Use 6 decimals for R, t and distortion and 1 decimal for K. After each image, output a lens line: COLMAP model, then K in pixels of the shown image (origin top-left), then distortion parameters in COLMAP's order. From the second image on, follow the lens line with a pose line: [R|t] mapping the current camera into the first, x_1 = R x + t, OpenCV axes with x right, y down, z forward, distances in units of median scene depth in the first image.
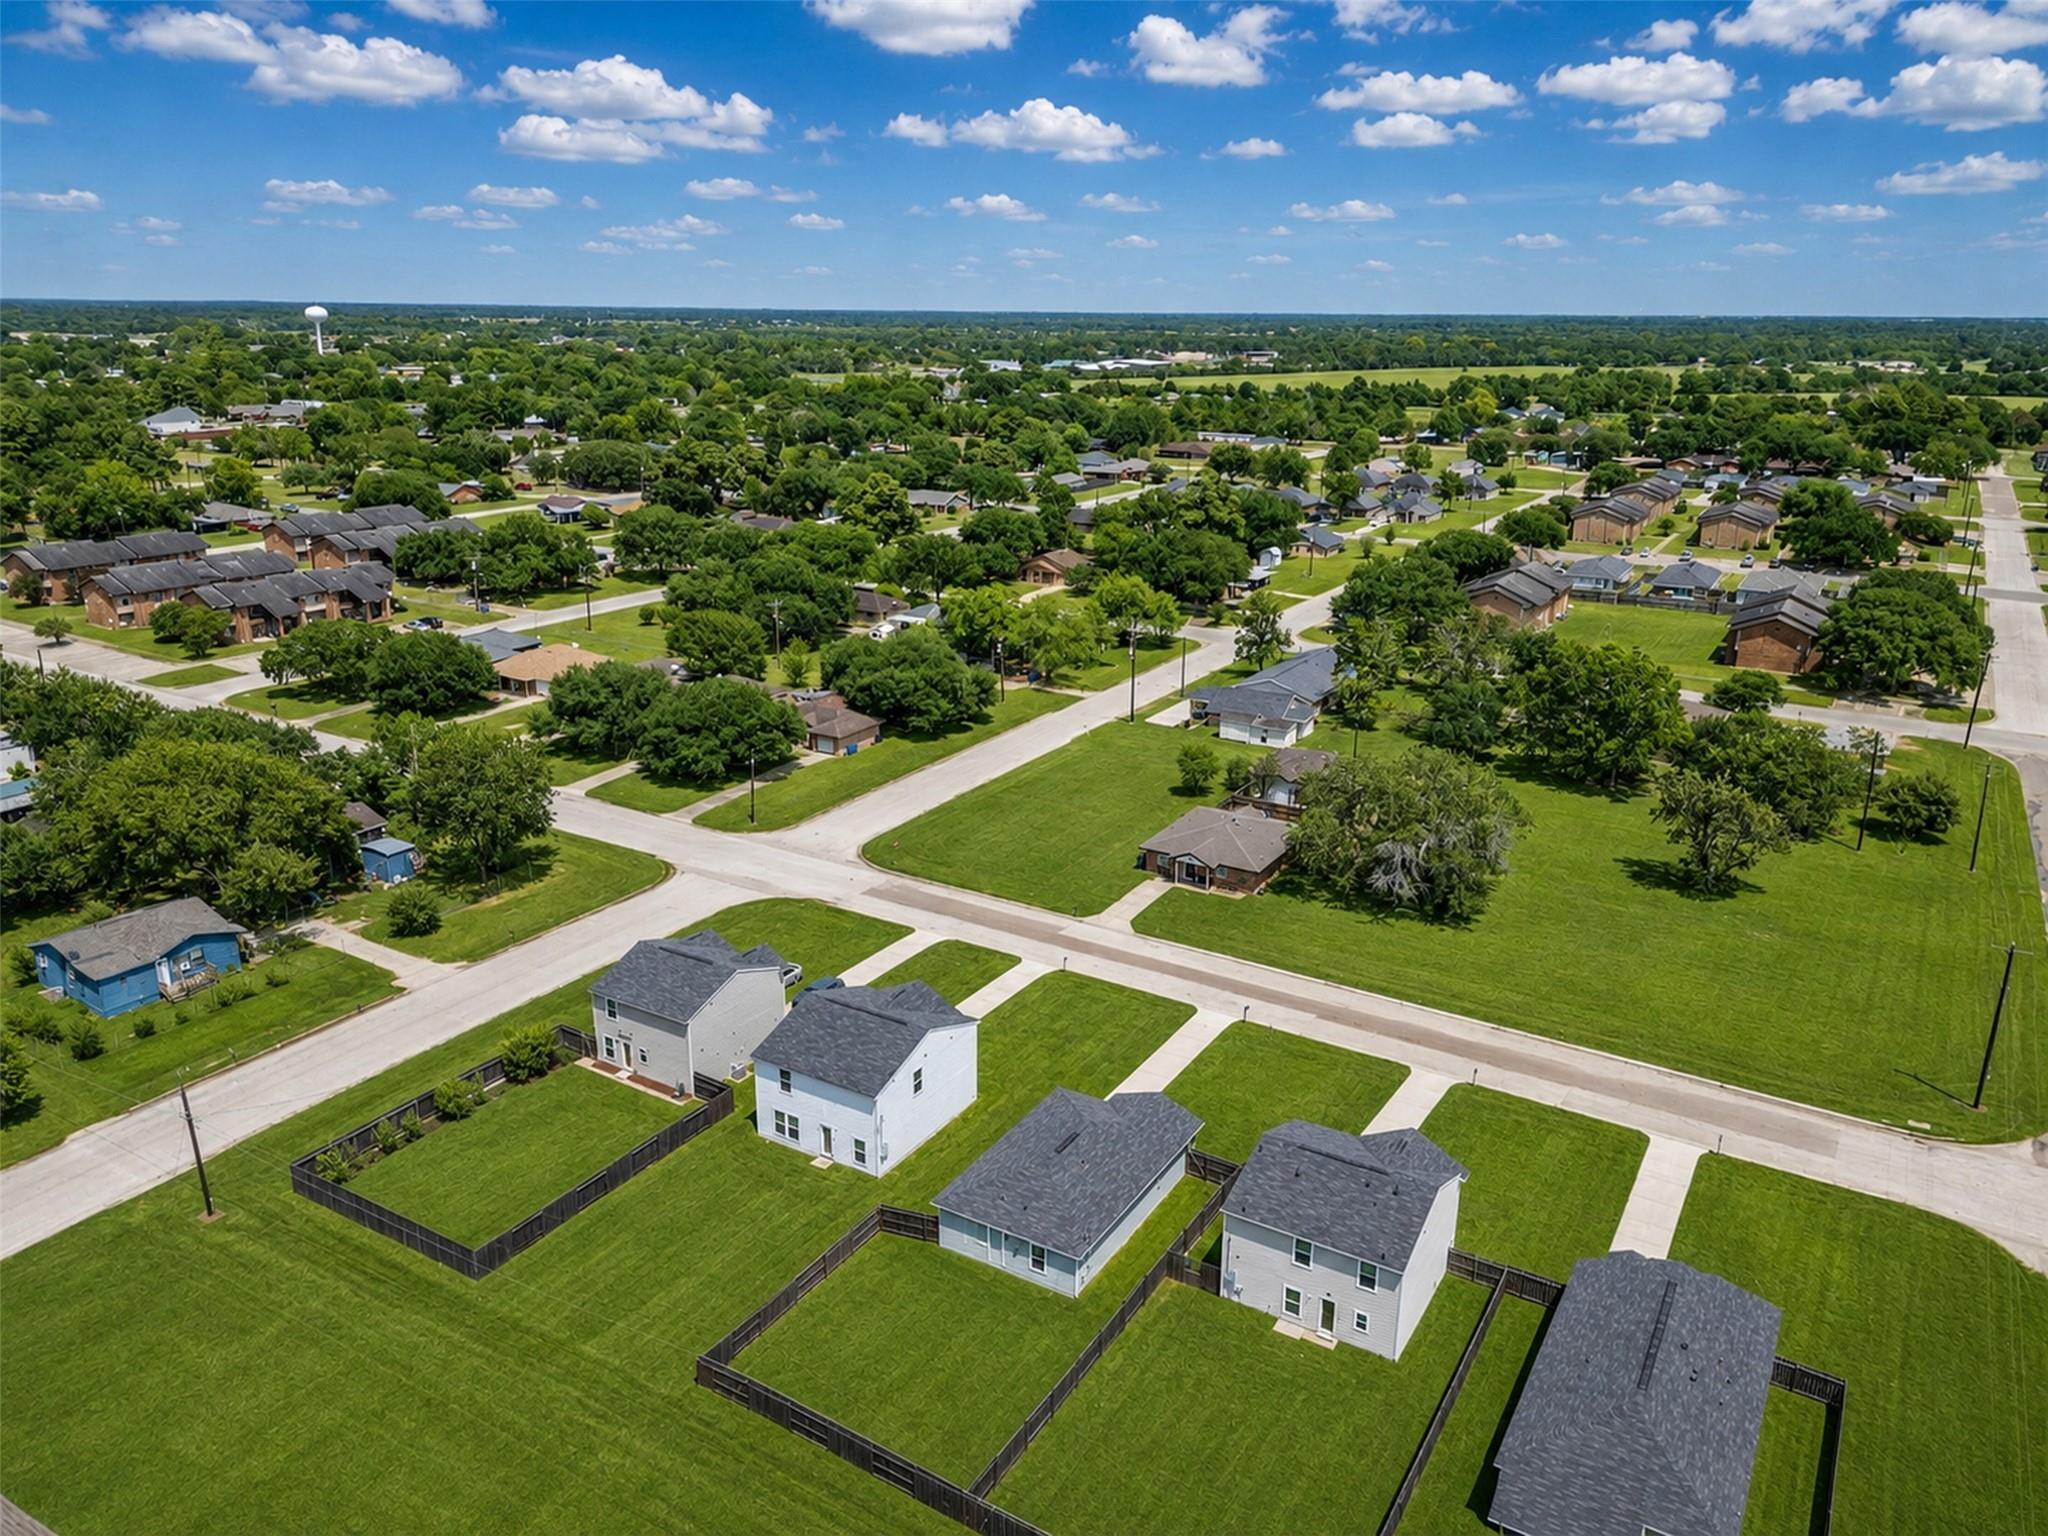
lens RADIAL K [[1461.2, 0, 1030.3], [0, 1461.2, 756.1], [0, 0, 1]] dist [-0.001418, -0.002643]
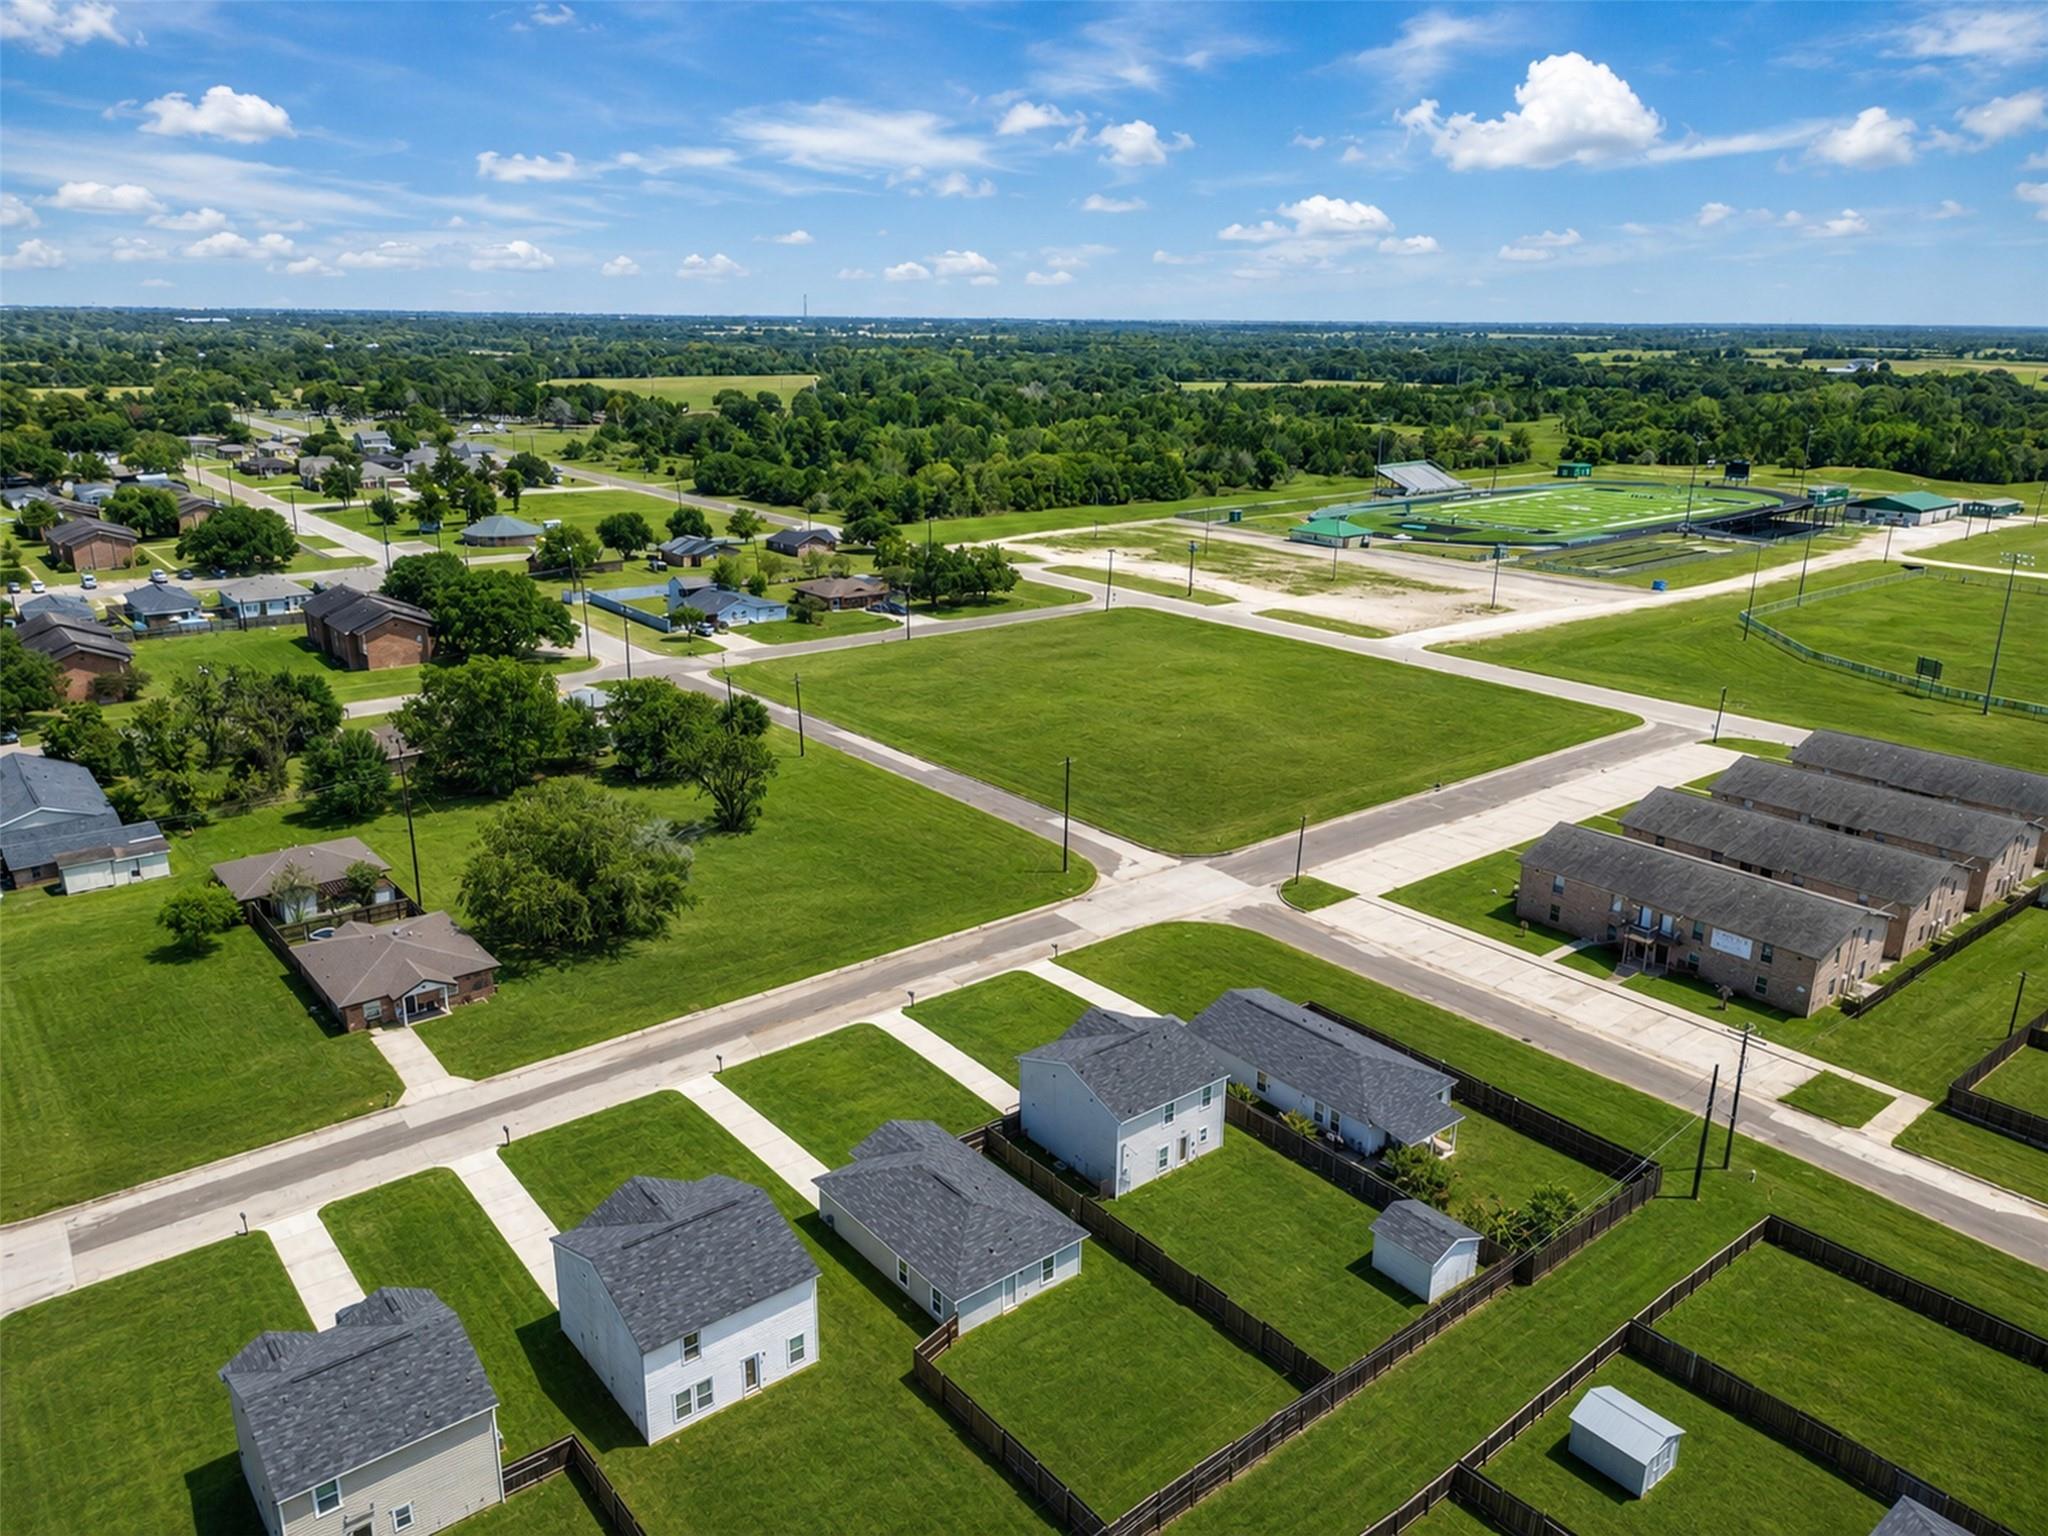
lens RADIAL K [[1461.2, 0, 1032.0], [0, 1461.2, 777.0], [0, 0, 1]] dist [-0.001418, -0.002643]
pose [[0.338571, -0.301140, 0.891451, -0.616013], [0.284128, 0.935898, 0.208244, -0.153070], [-0.897018, 0.182781, 0.402430, 0.395425]]
